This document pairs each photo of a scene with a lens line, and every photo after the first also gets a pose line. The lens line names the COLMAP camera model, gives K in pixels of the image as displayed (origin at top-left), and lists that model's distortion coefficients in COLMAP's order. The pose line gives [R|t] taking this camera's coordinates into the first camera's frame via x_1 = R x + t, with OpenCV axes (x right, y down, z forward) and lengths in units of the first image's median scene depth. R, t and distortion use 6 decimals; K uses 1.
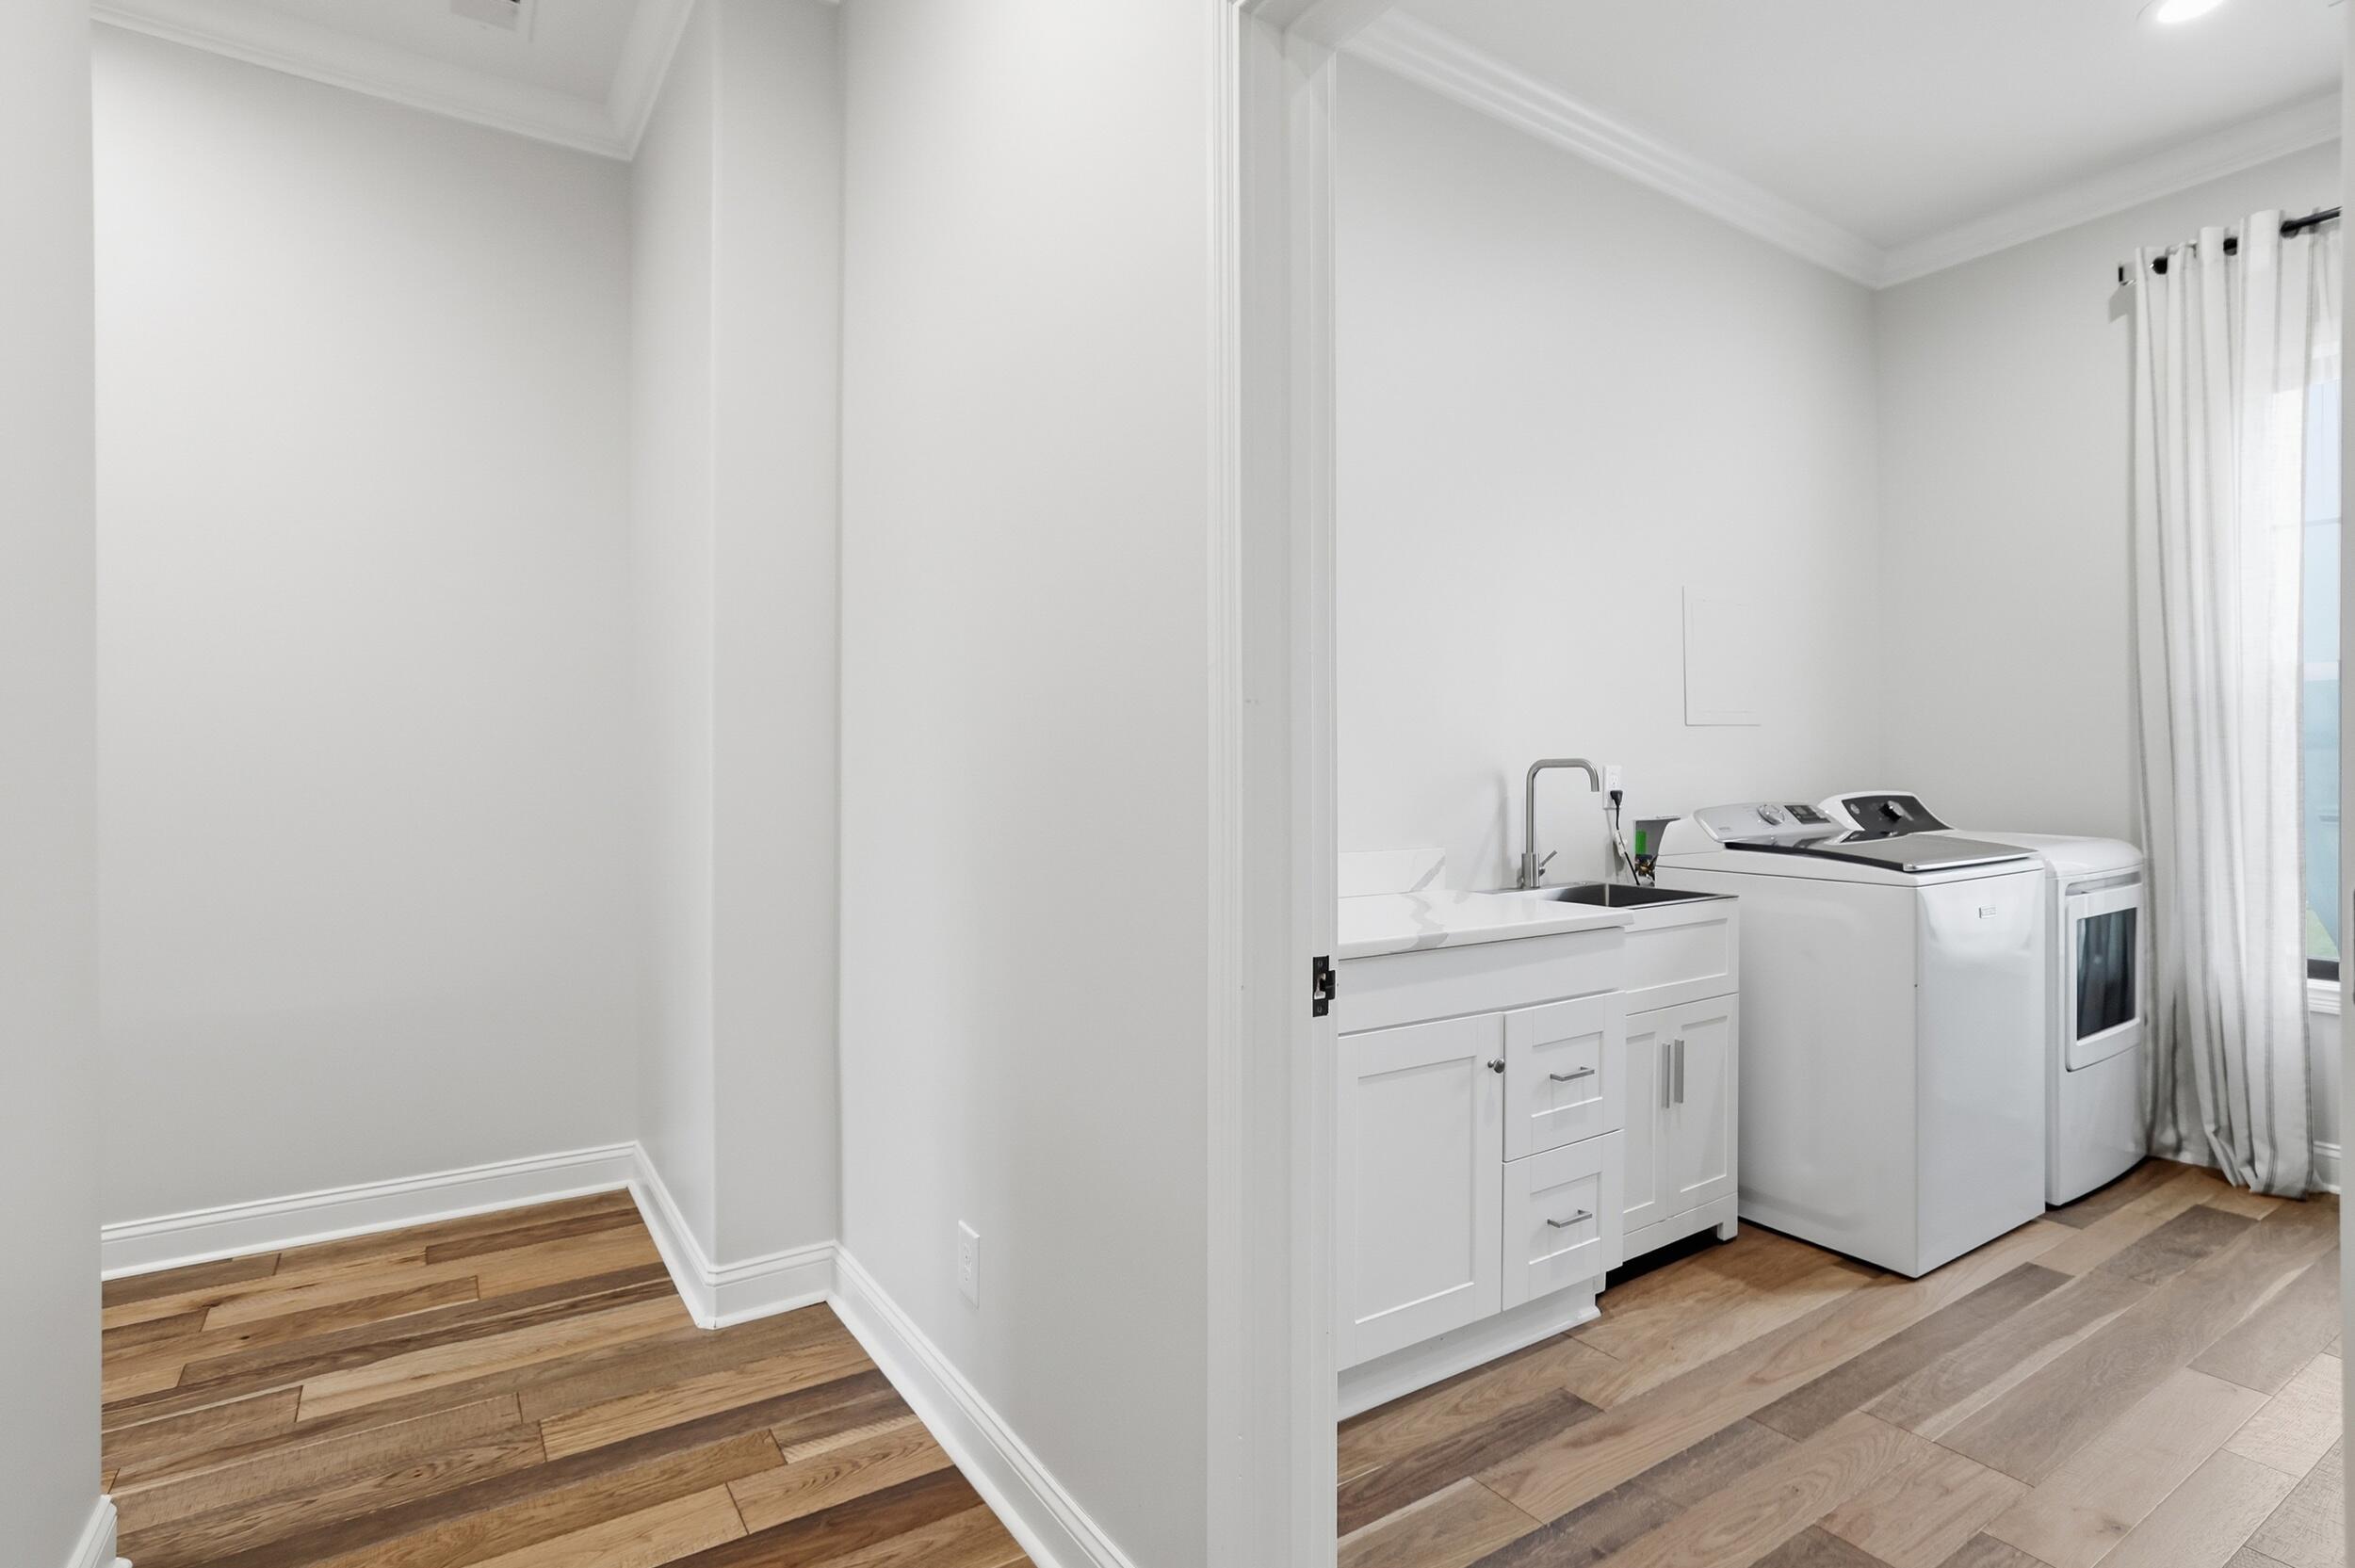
lens RADIAL K [[1154.1, 0, 1172.5], [0, 1154.1, 768.5], [0, 0, 1]] dist [-0.027250, 0.014737]
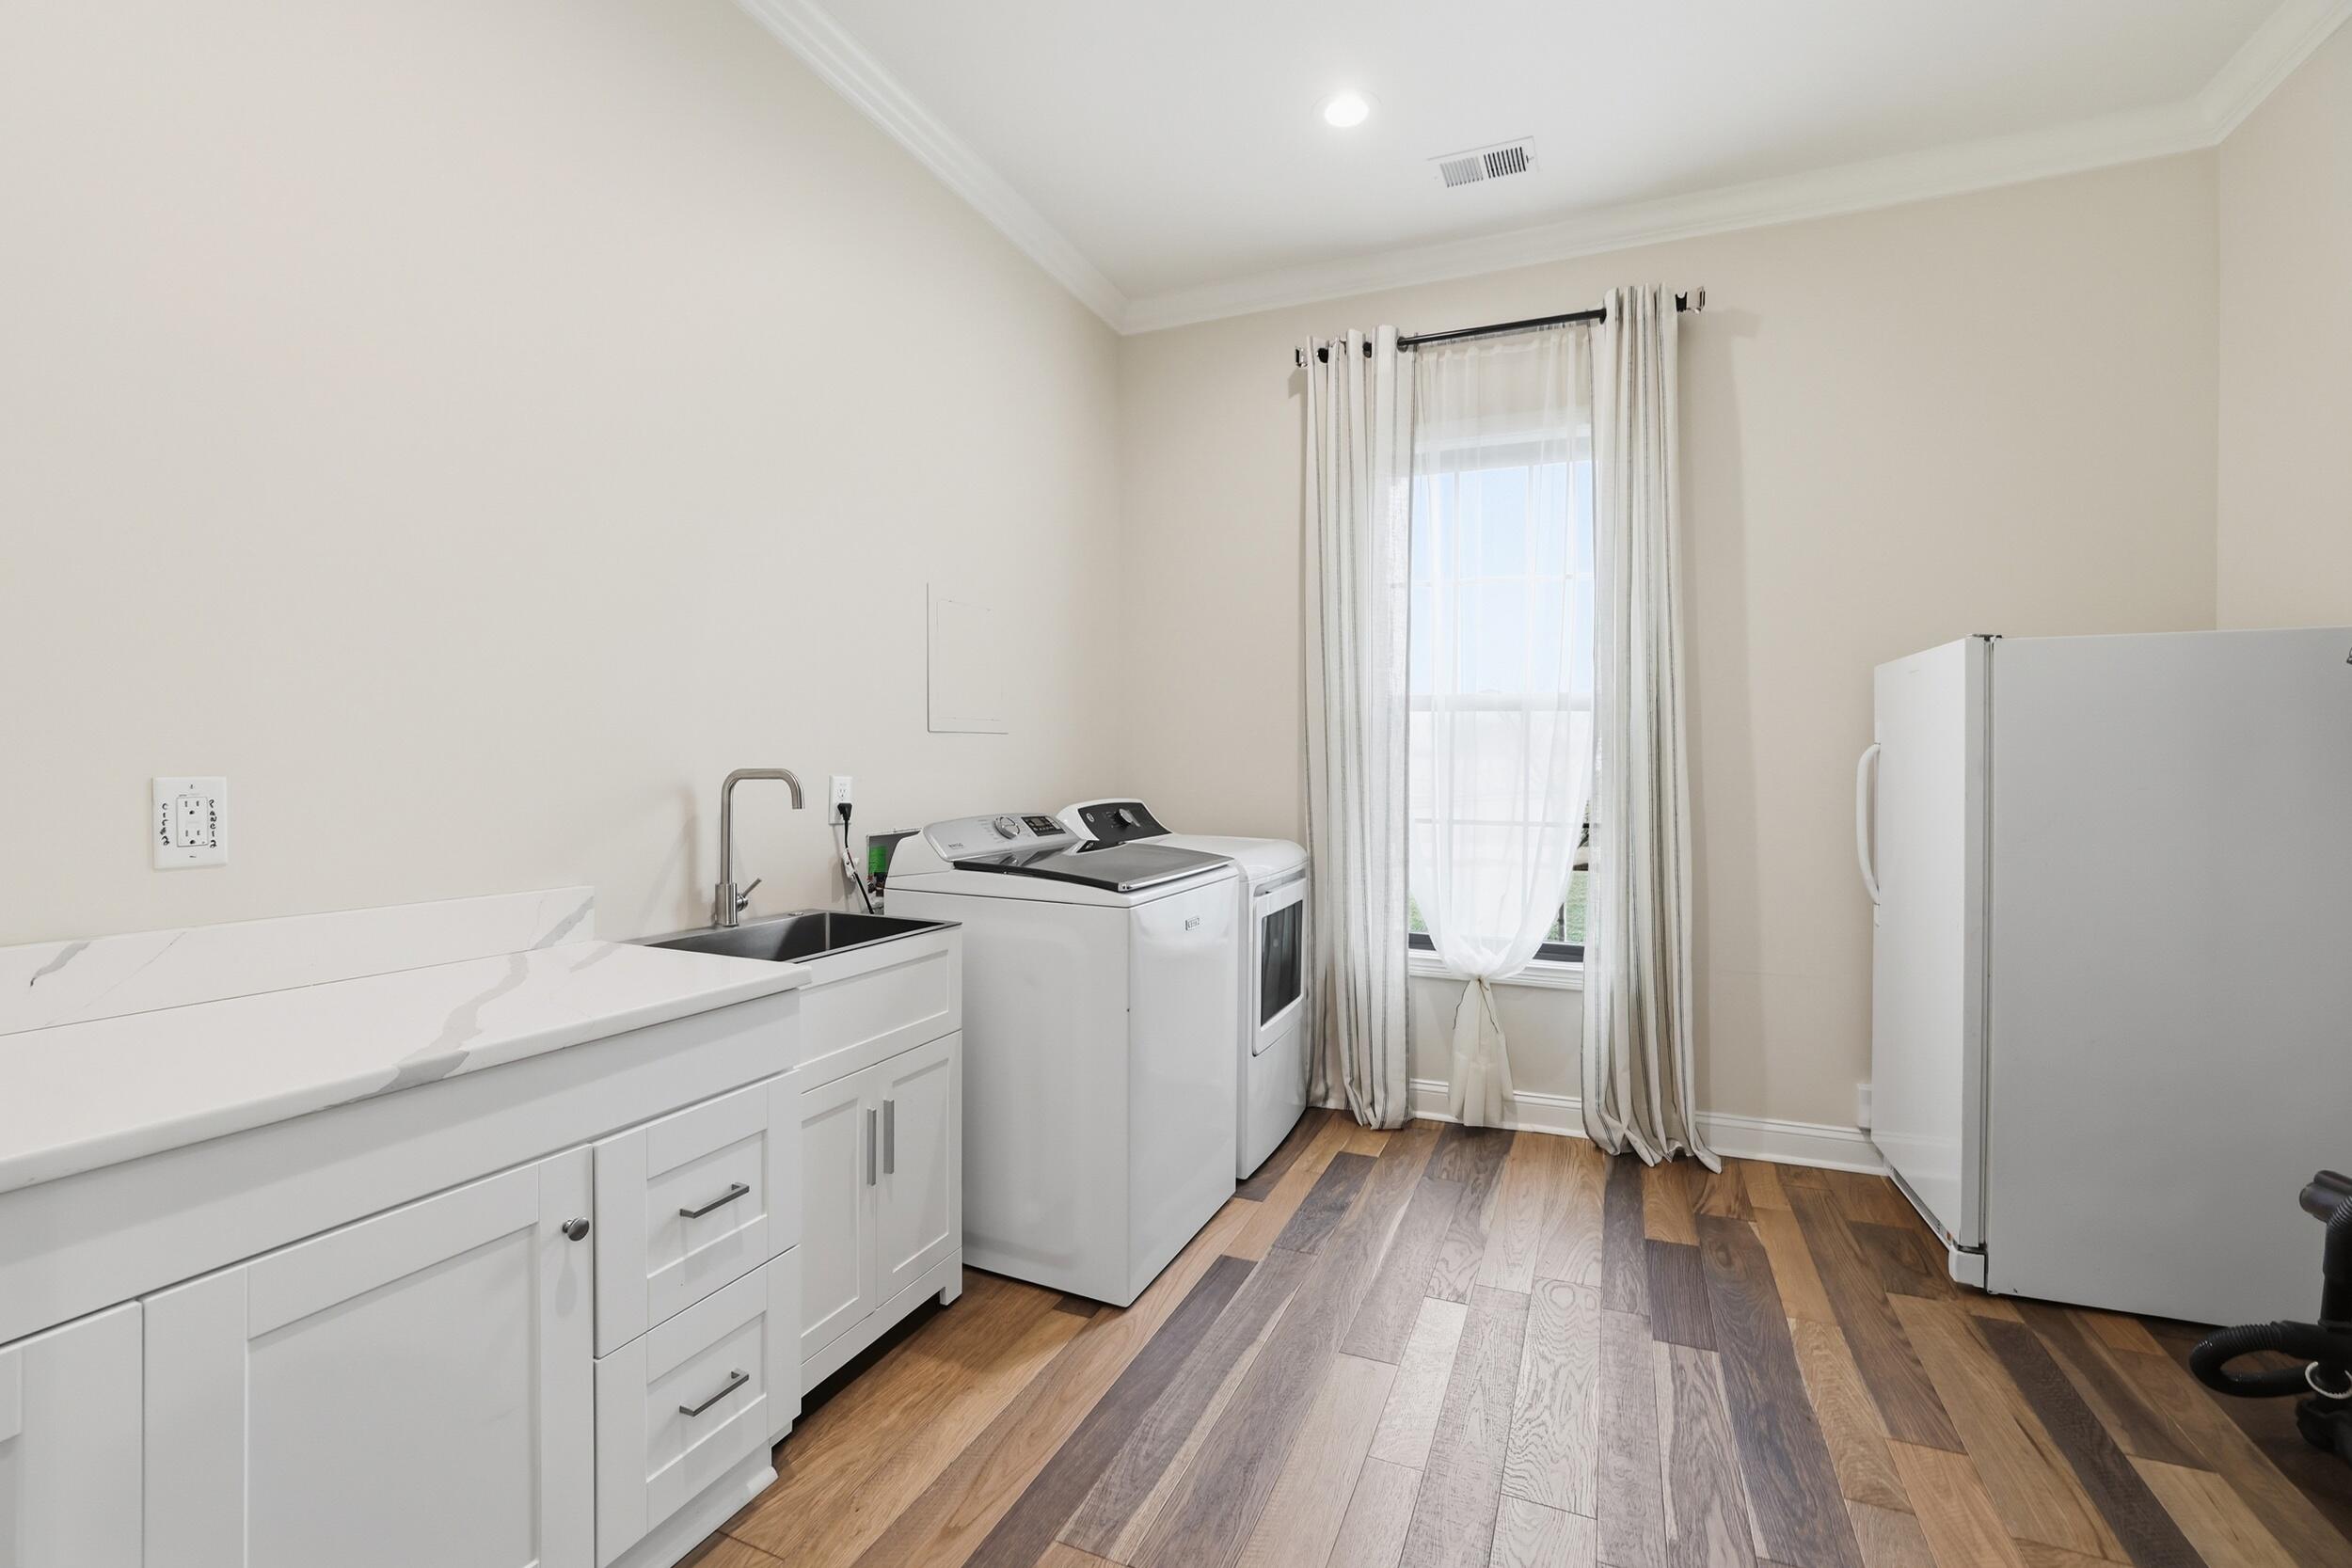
lens RADIAL K [[1034.1, 0, 1177.2], [0, 1034.1, 770.6], [0, 0, 1]] dist [-0.033909, 0.006355]
pose [[0.830963, 0.008338, 0.556266, 0.180021], [-0.010644, 0.999943, 0.000912, -0.010477], [-0.556226, -0.006678, 0.831004, 0.232144]]
